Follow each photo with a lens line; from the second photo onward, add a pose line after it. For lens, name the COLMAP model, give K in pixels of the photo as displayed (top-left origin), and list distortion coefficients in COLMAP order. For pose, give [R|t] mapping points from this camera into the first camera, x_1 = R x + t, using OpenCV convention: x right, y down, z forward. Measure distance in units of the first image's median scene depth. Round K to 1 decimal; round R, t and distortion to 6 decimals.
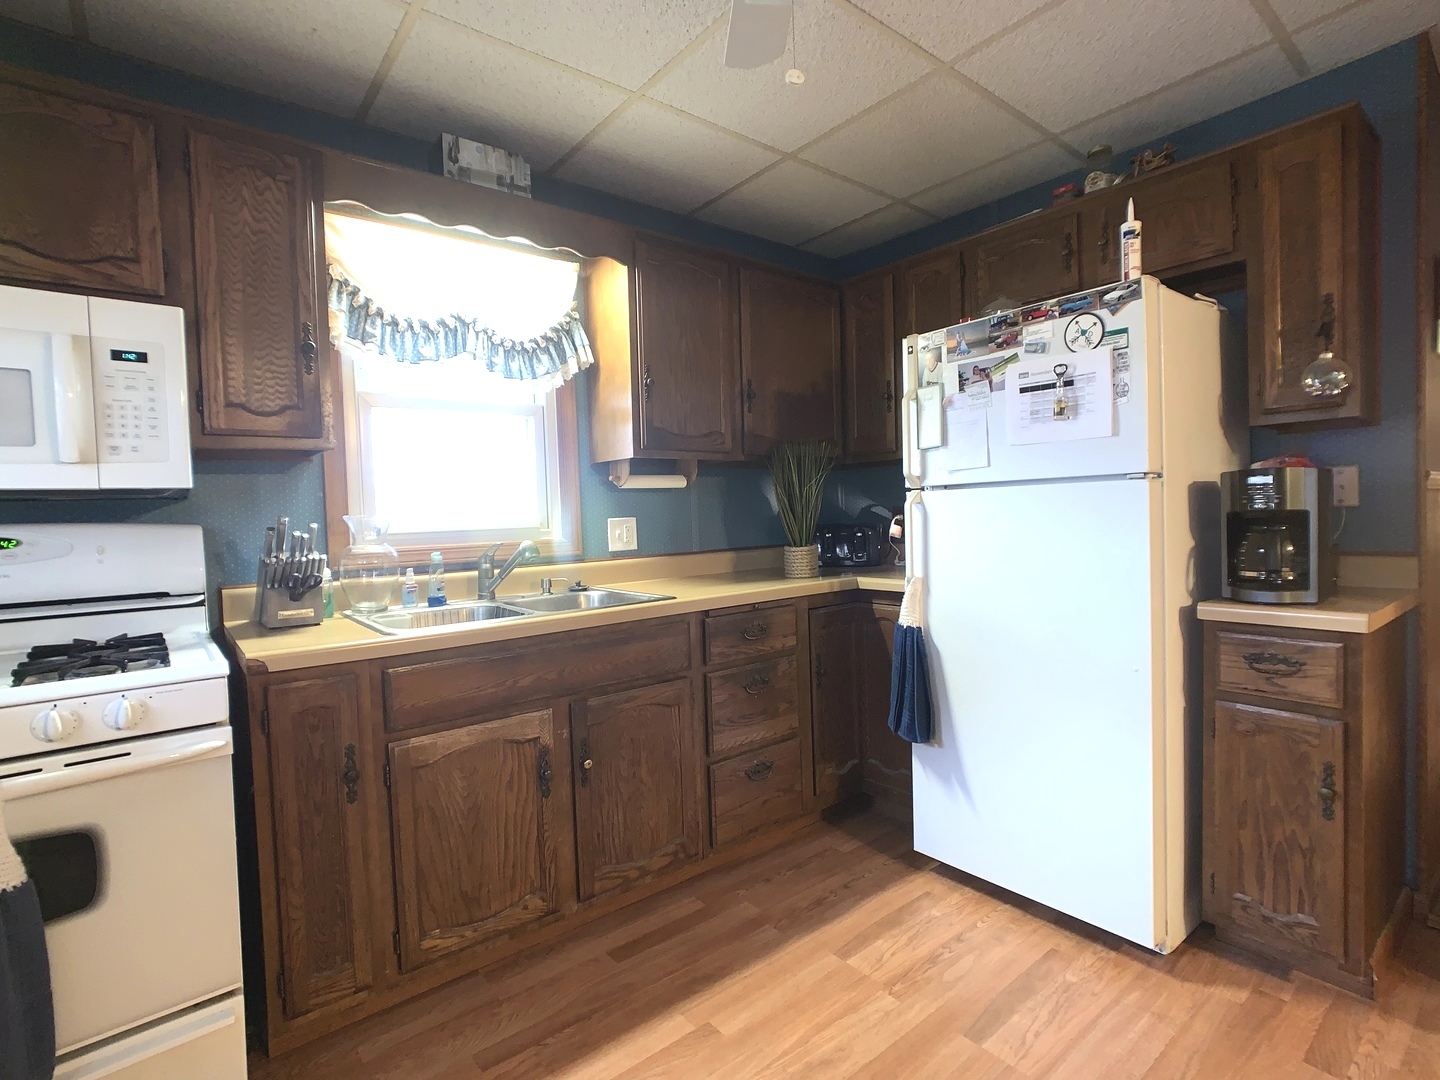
lens RADIAL K [[705.0, 0, 726.2], [0, 705.0, 533.8], [0, 0, 1]] dist [-0.021742, 0.009823]
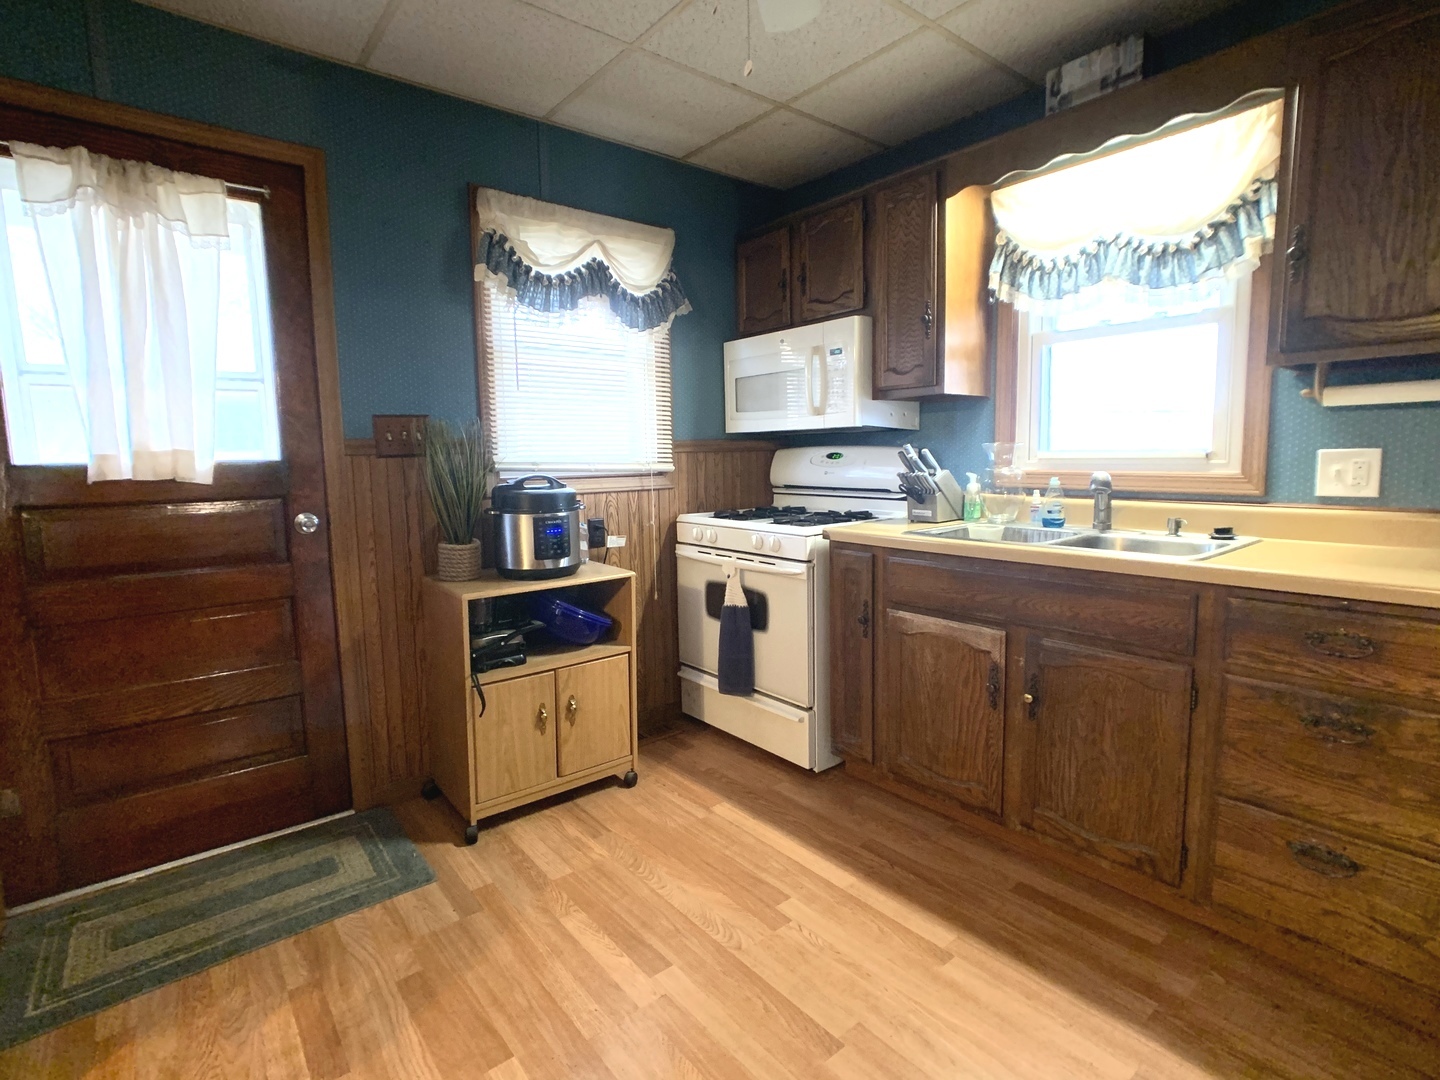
lens RADIAL K [[705.0, 0, 726.2], [0, 705.0, 533.8], [0, 0, 1]] dist [-0.021742, 0.009823]
pose [[0.015720, 0.146469, -0.989090, 0.775525], [-0.016271, 0.989119, 0.146215, -0.044475], [0.999744, 0.013795, 0.017932, 0.563376]]
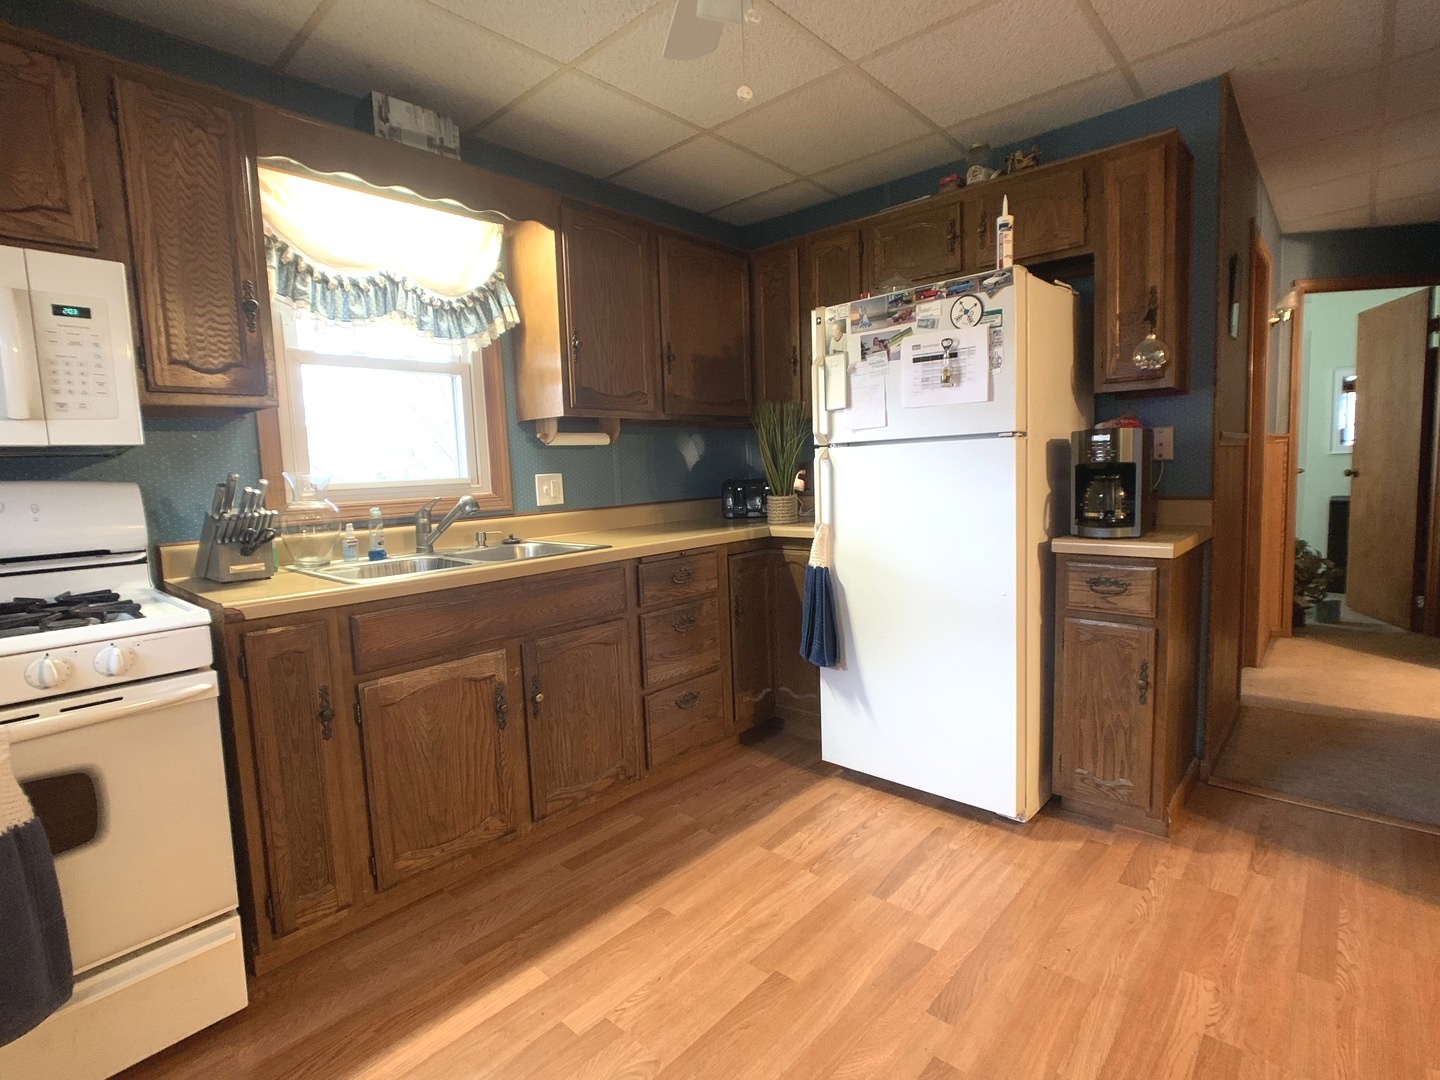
lens RADIAL K [[705.4, 0, 723.2], [0, 705.4, 531.0], [0, 0, 1]] dist [-0.018451, 0.009961]
pose [[0.987839, -0.018765, 0.154342, -0.079990], [0.010119, 0.998345, 0.056617, 0.008586], [-0.155149, -0.054367, 0.986394, -0.116902]]
